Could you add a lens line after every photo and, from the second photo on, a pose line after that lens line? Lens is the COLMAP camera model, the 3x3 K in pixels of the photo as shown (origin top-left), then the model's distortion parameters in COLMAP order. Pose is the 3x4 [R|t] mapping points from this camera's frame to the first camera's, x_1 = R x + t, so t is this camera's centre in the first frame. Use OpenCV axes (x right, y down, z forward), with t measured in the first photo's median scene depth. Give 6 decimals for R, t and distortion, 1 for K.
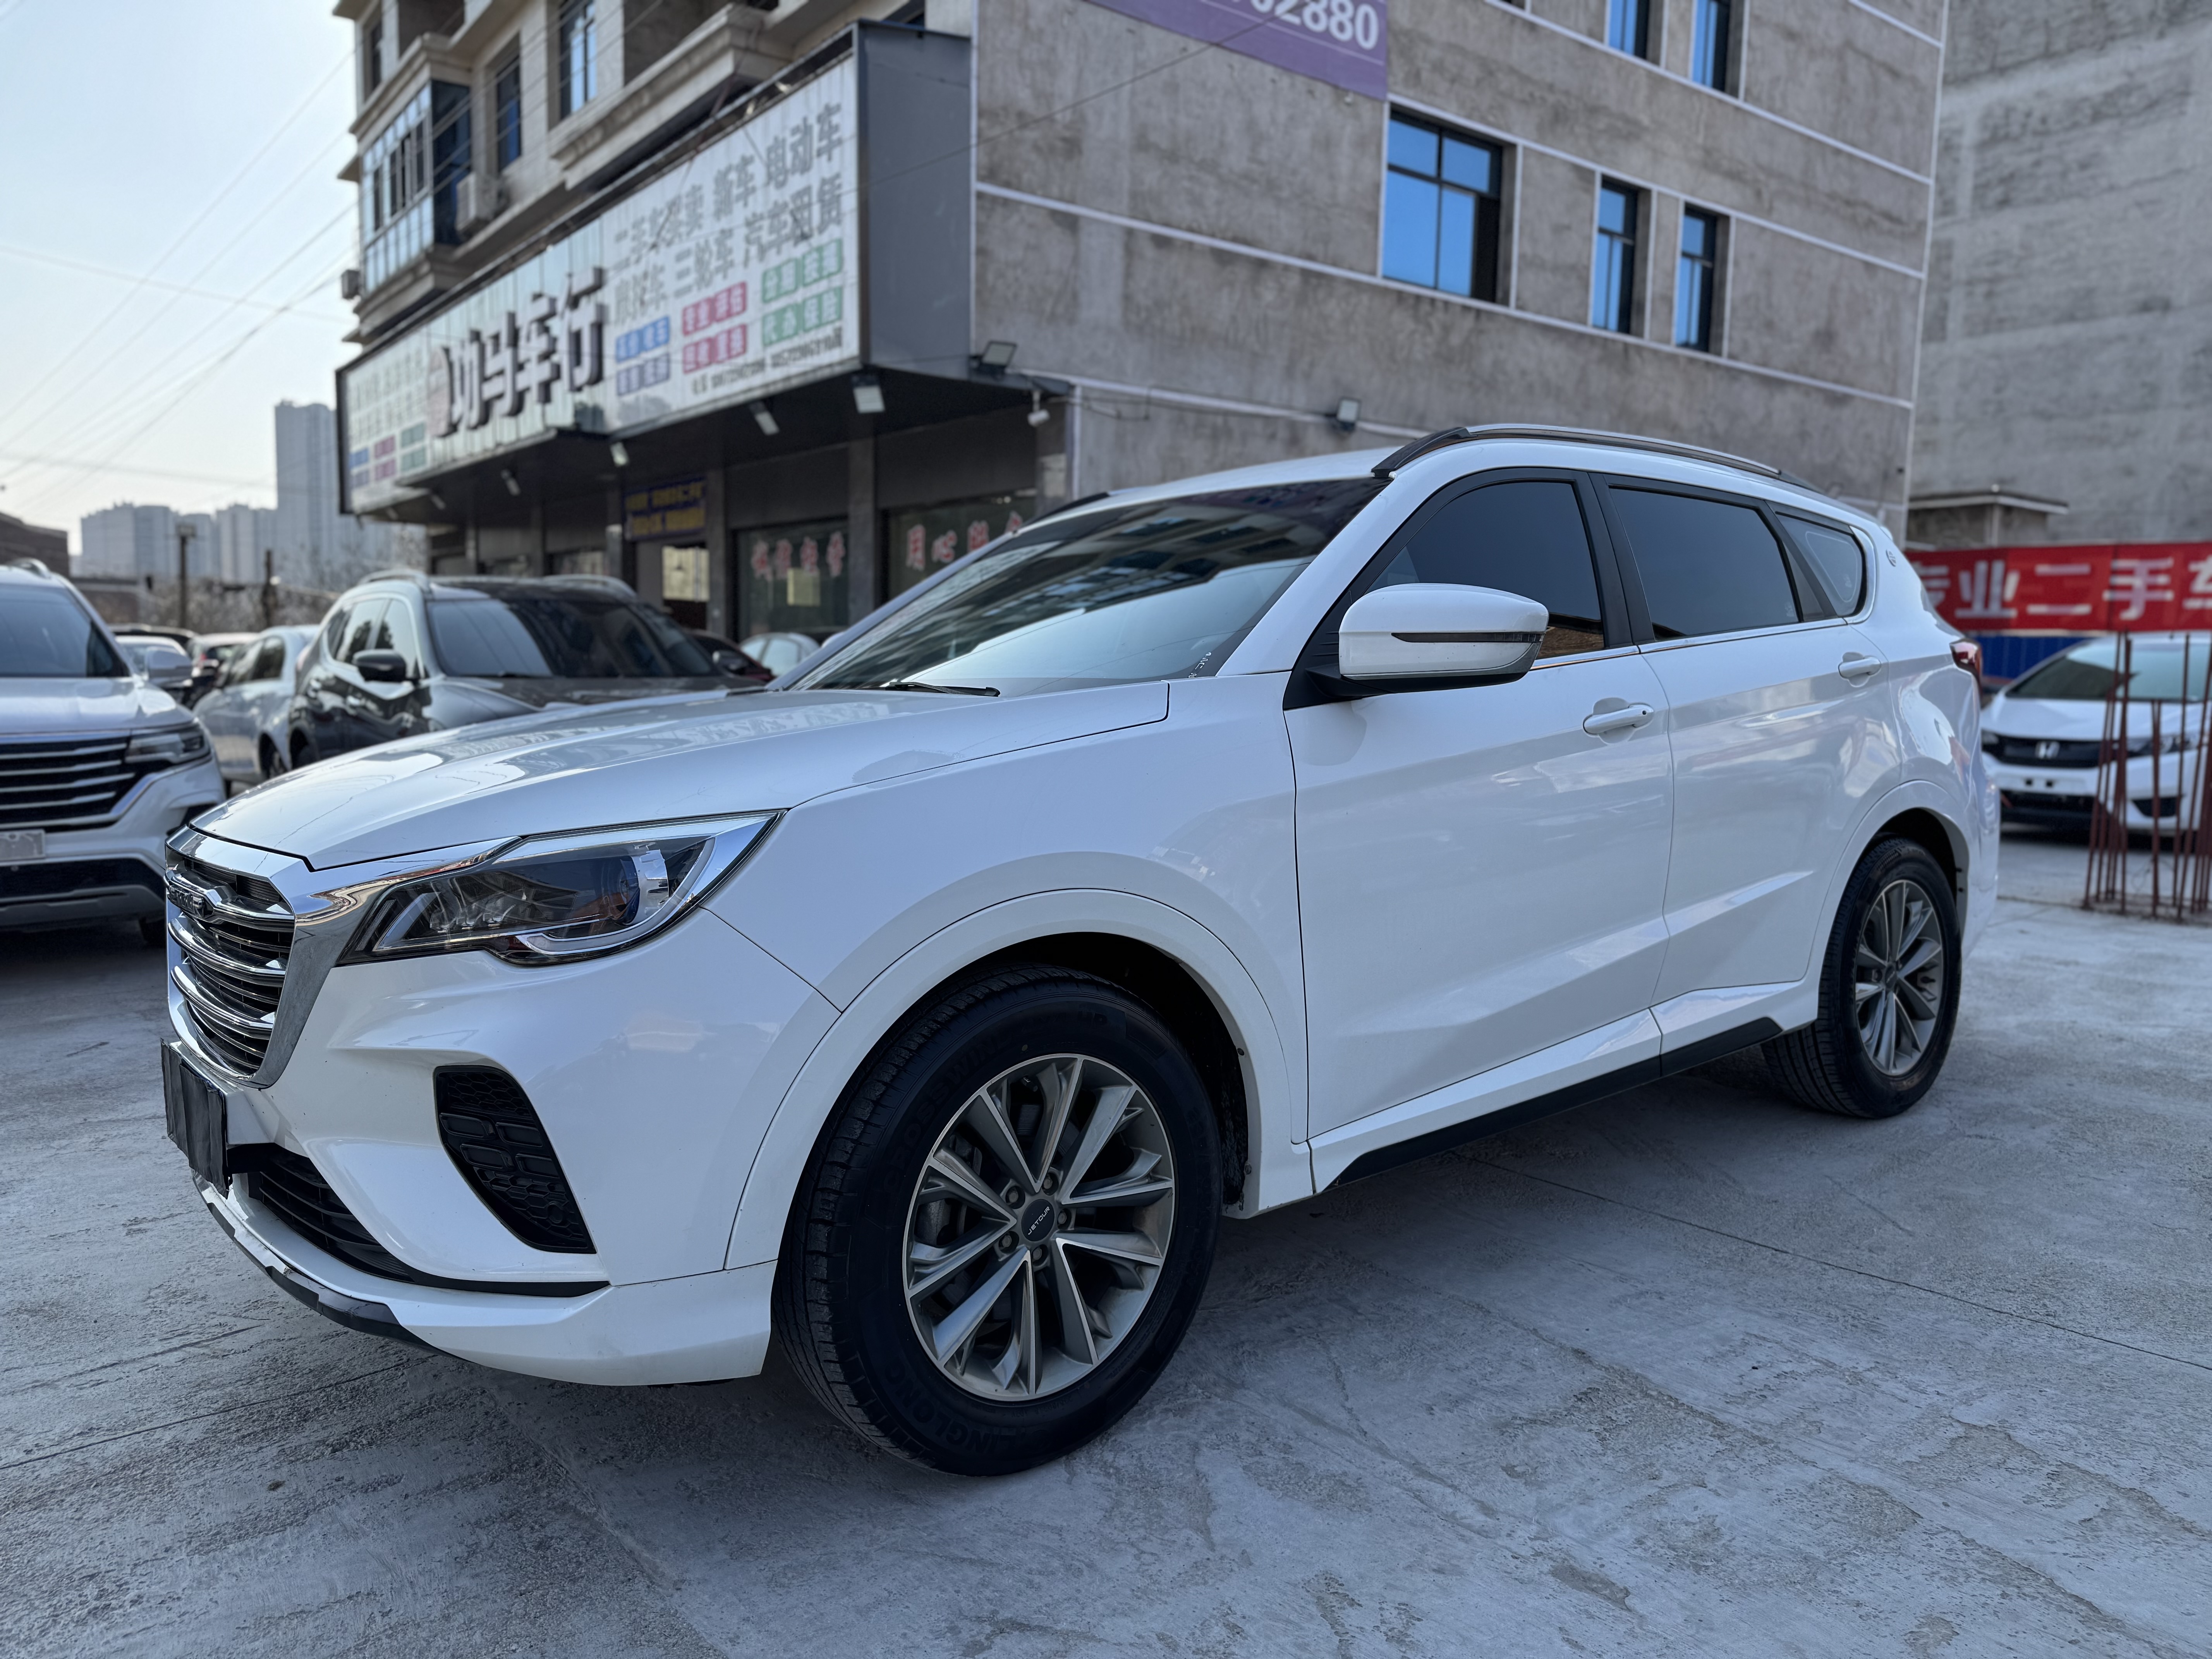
lens RADIAL K [[1560.6, 0, 1095.8], [0, 1560.6, 834.1], [0, 0, 1]] dist [0.011725, -0.021535]
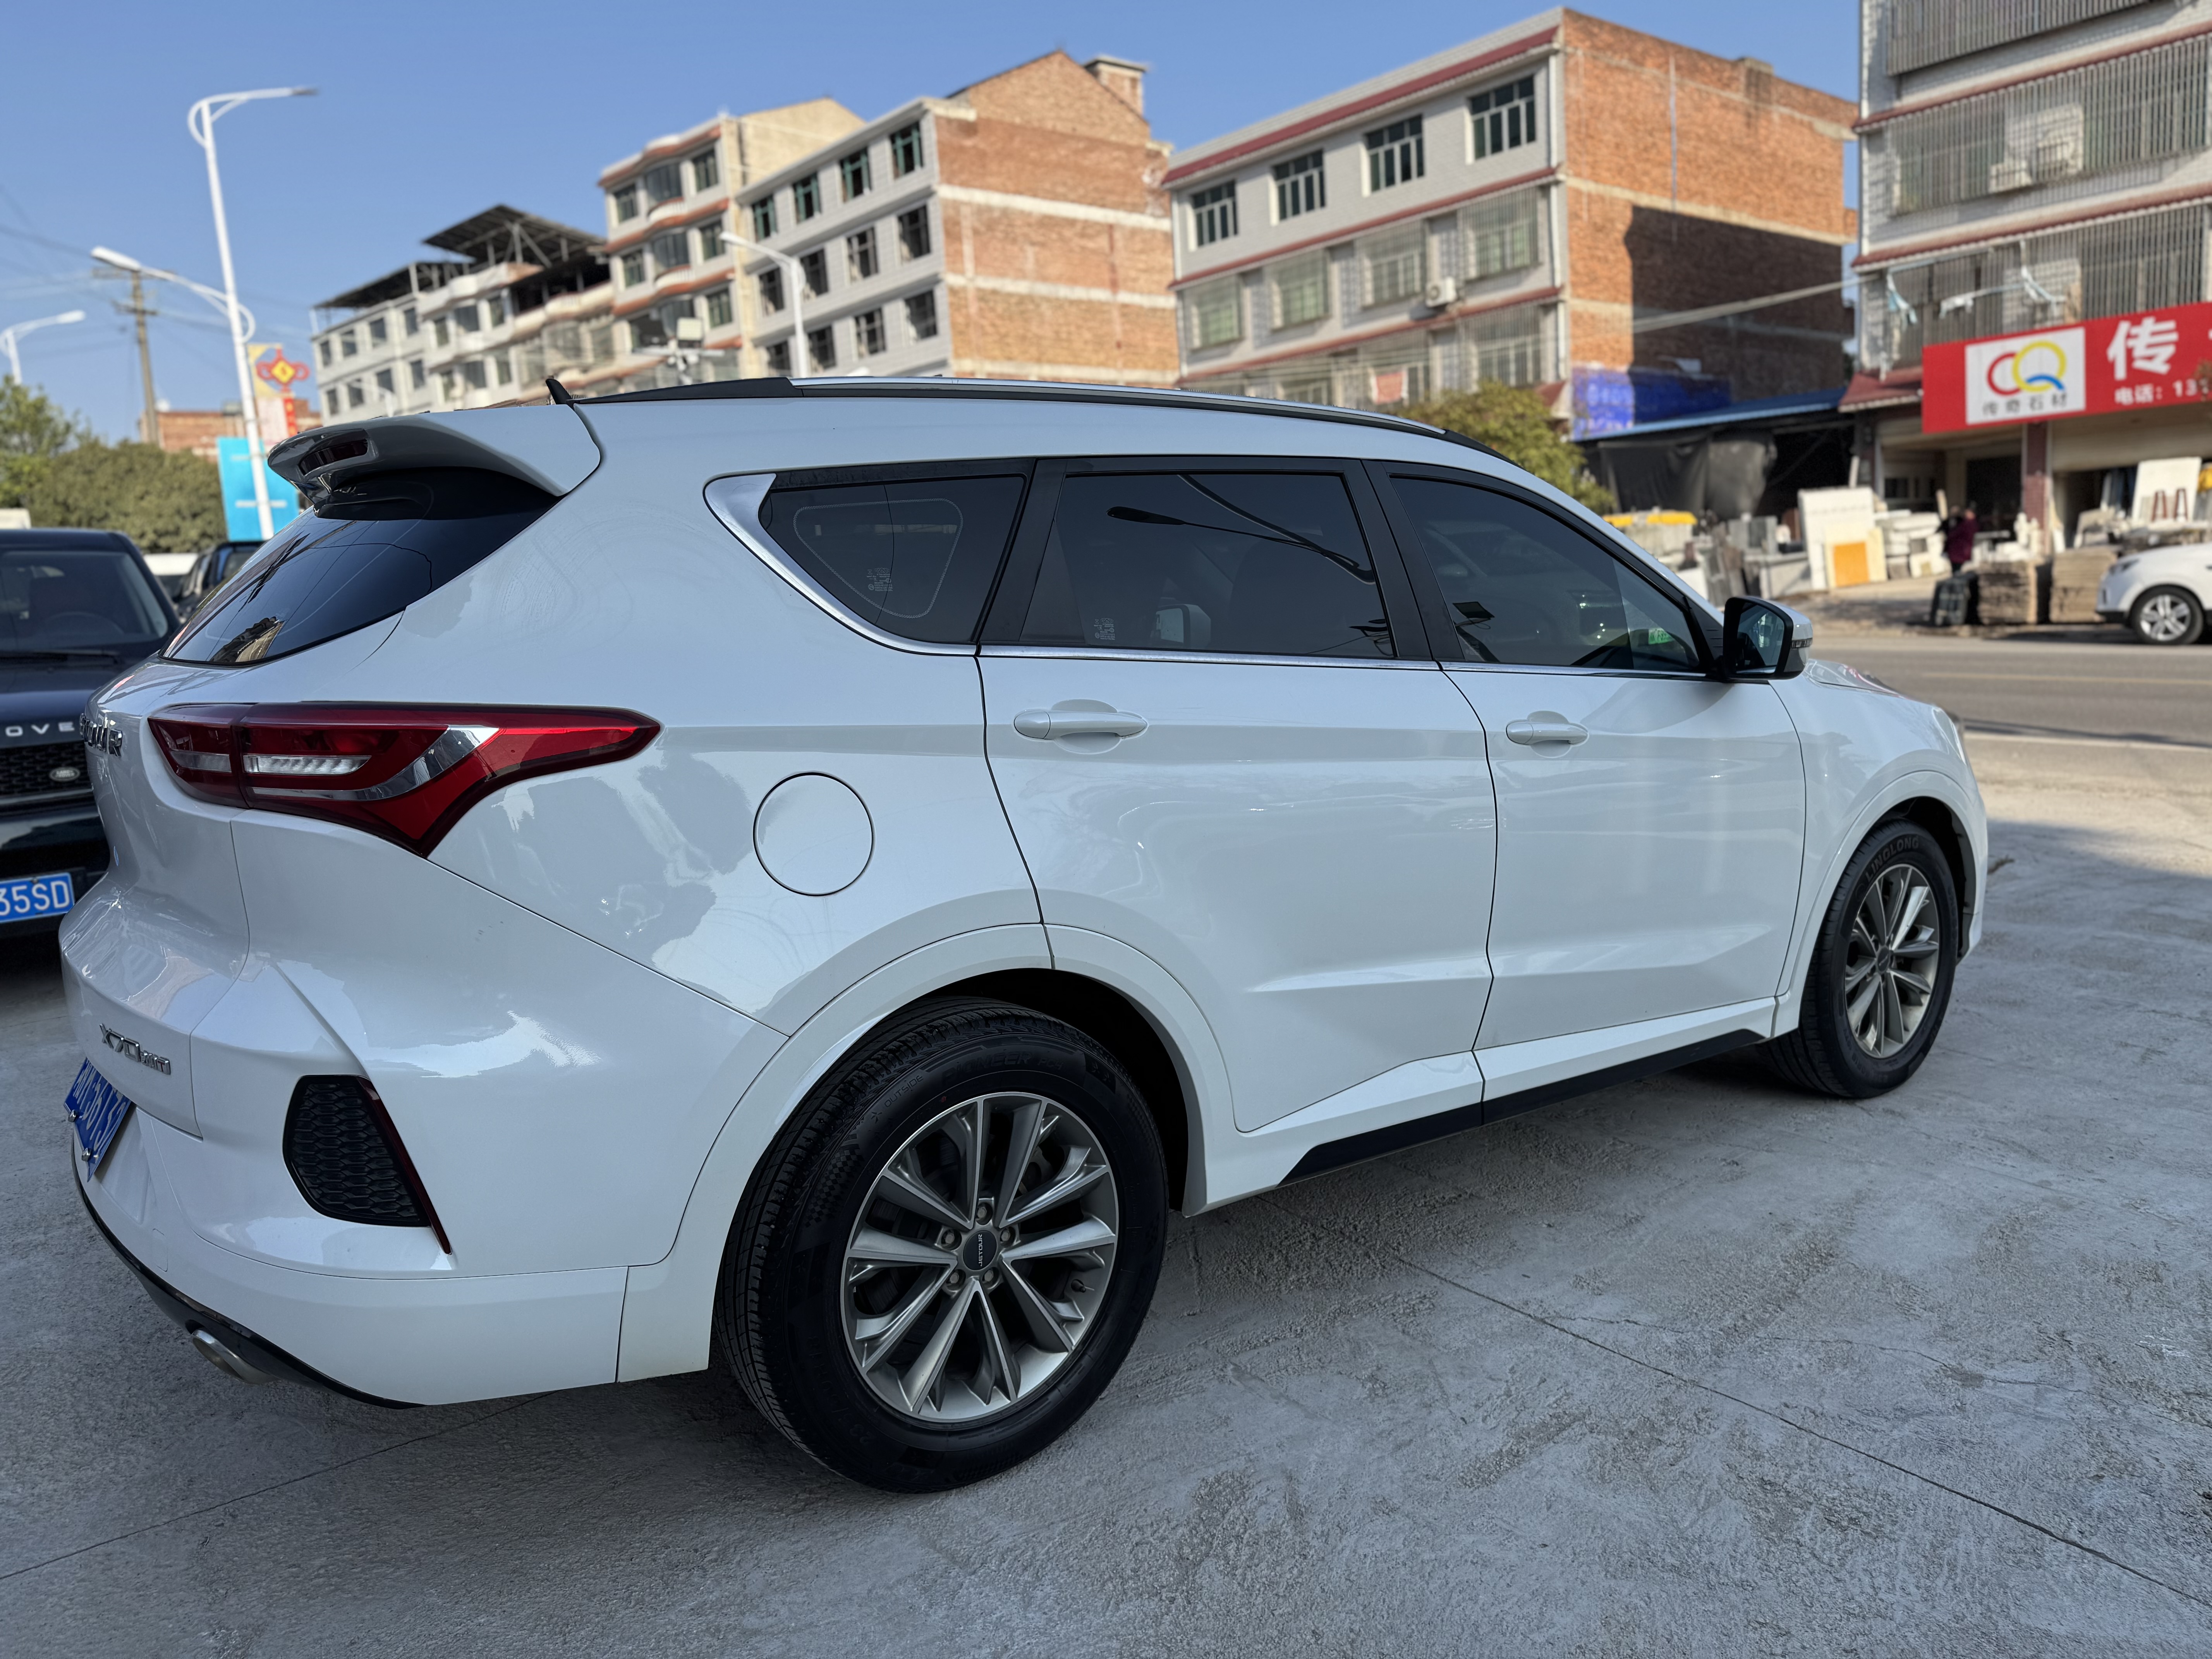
lens RADIAL K [[1560.6, 0, 1111.9], [0, 1560.6, 832.0], [0, 0, 1]] dist [0.011725, -0.021535]
pose [[-0.998412, 0.037114, 0.042380, 0.031011], [0.046315, 0.969051, 0.242478, -0.049430], [-0.032069, 0.244055, -0.969231, 0.403226]]
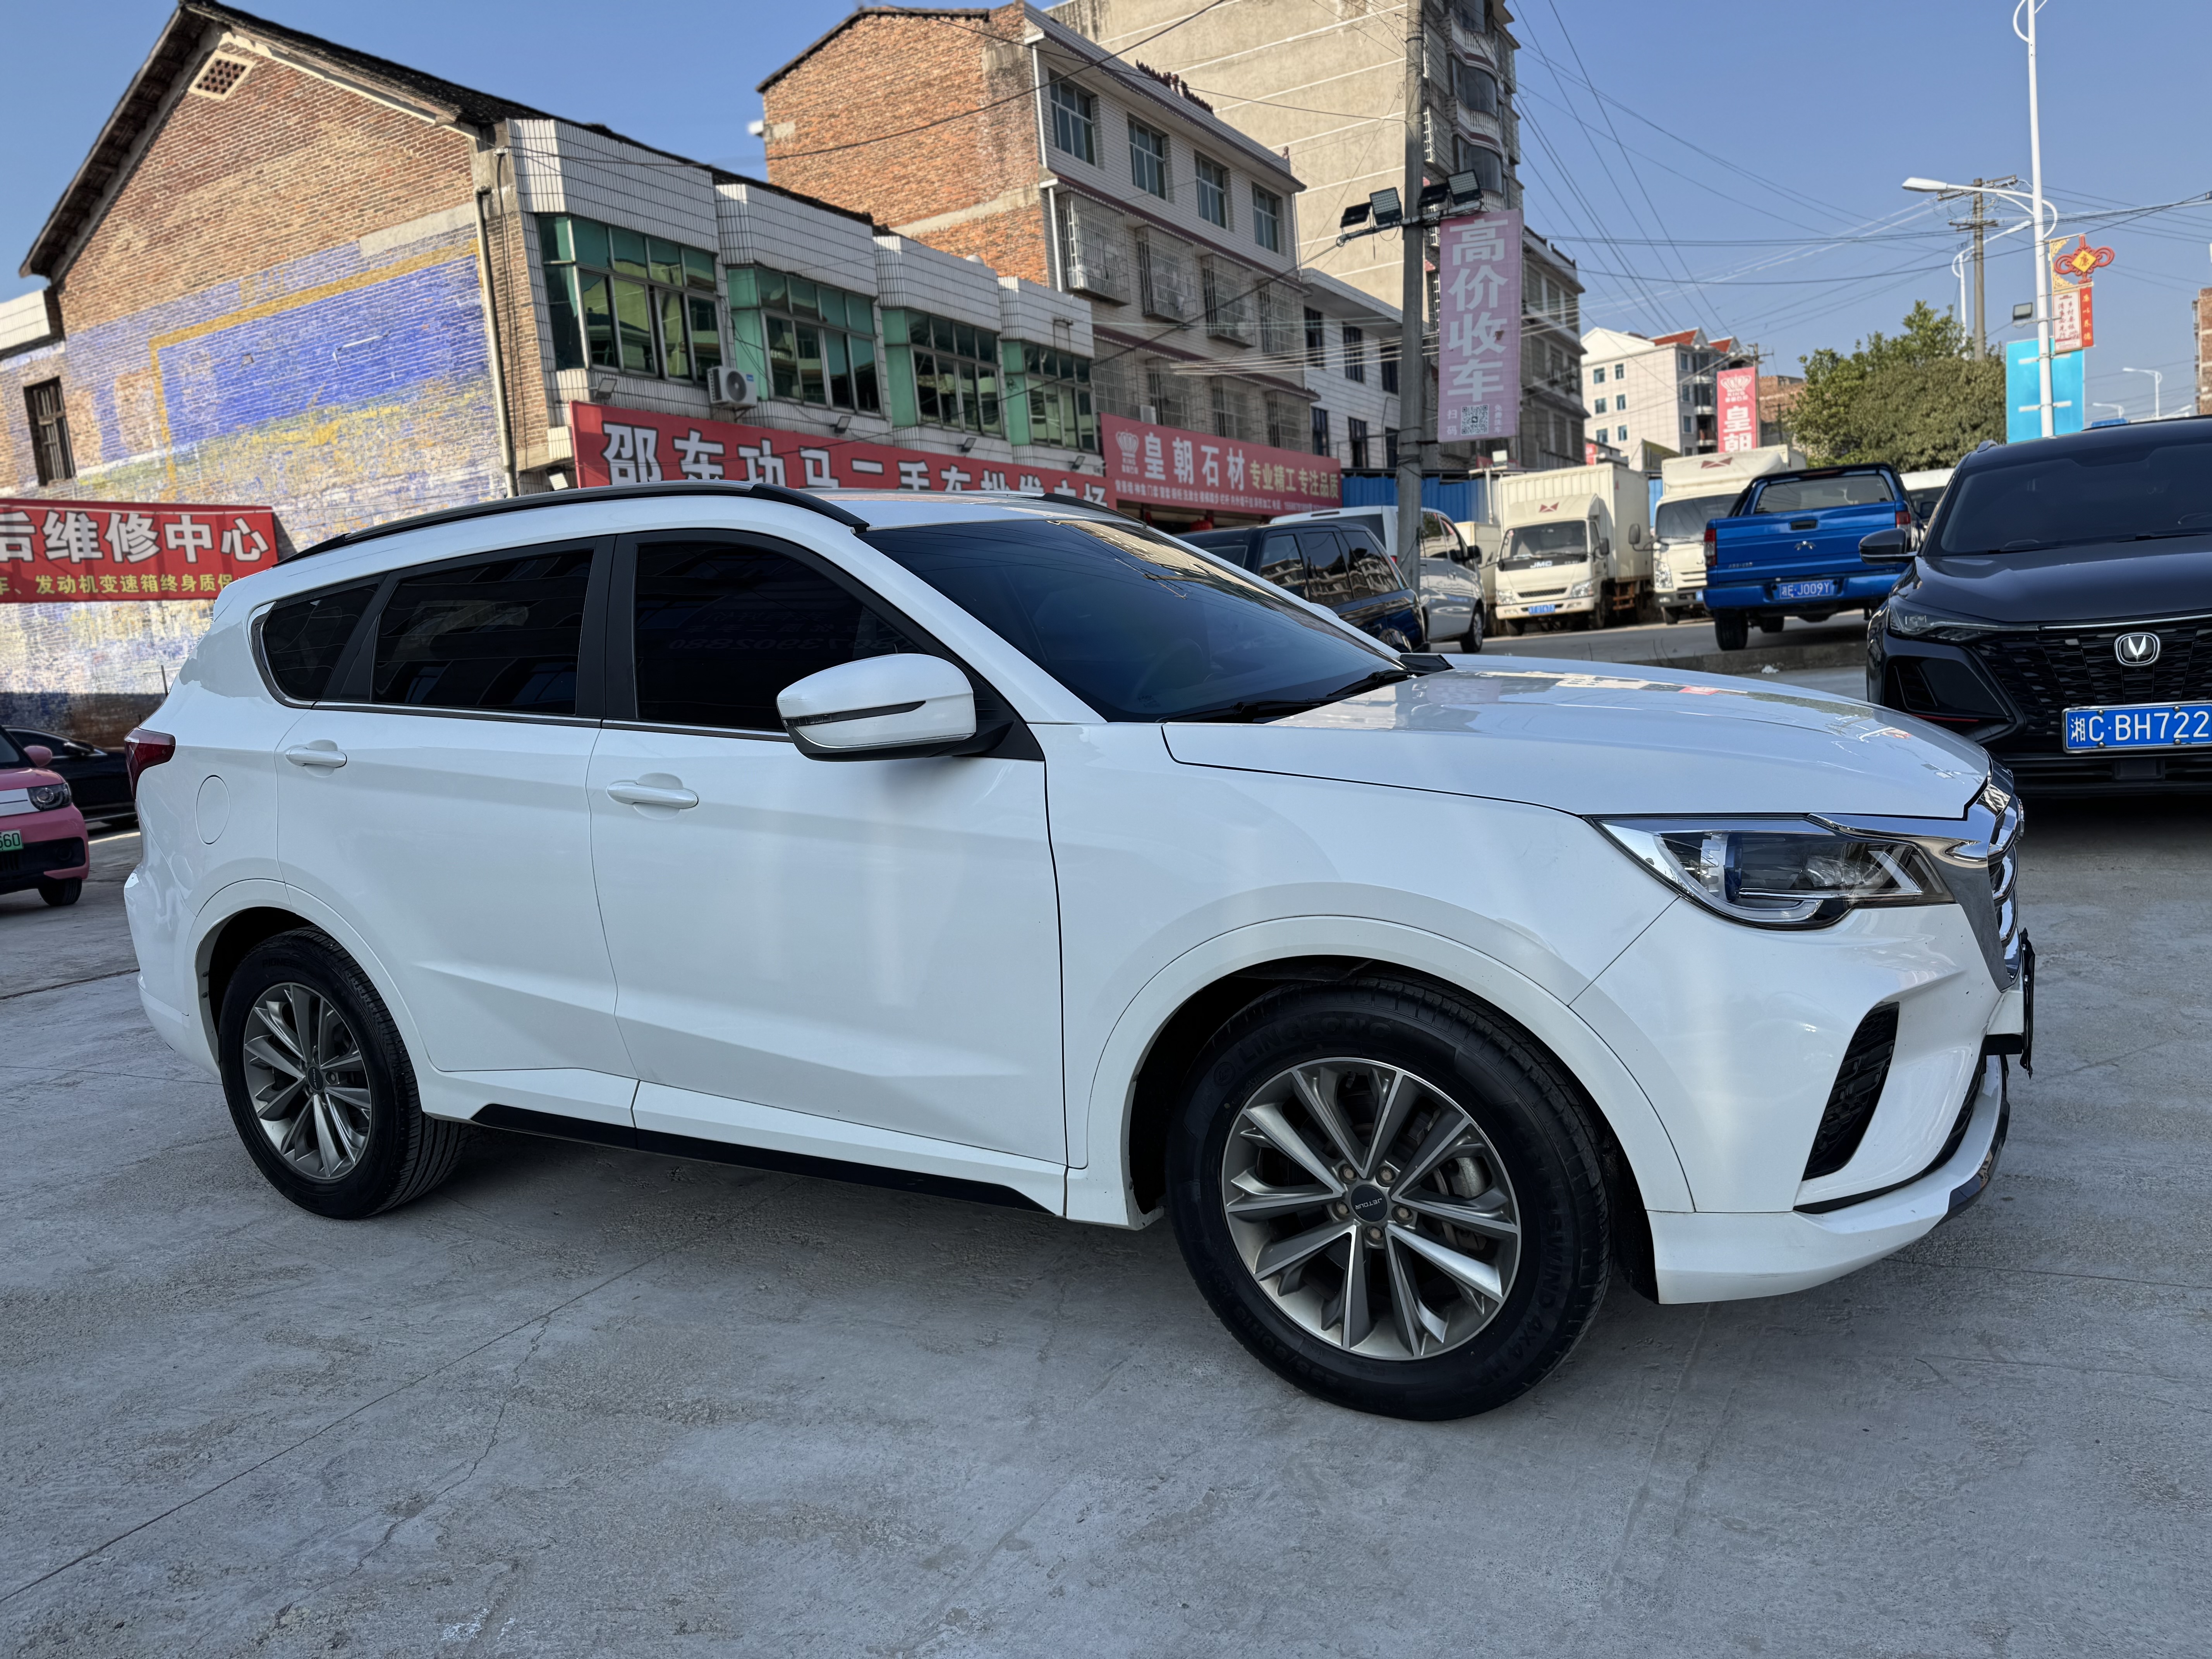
lens RADIAL K [[1560.6, 0, 1113.6], [0, 1560.6, 824.5], [0, 0, 1]] dist [0.011725, -0.021535]
pose [[-0.367299, -0.085159, 0.926196, -0.179138], [0.175796, 0.971495, 0.159038, -0.032749], [-0.913339, 0.221236, -0.341858, 0.255197]]
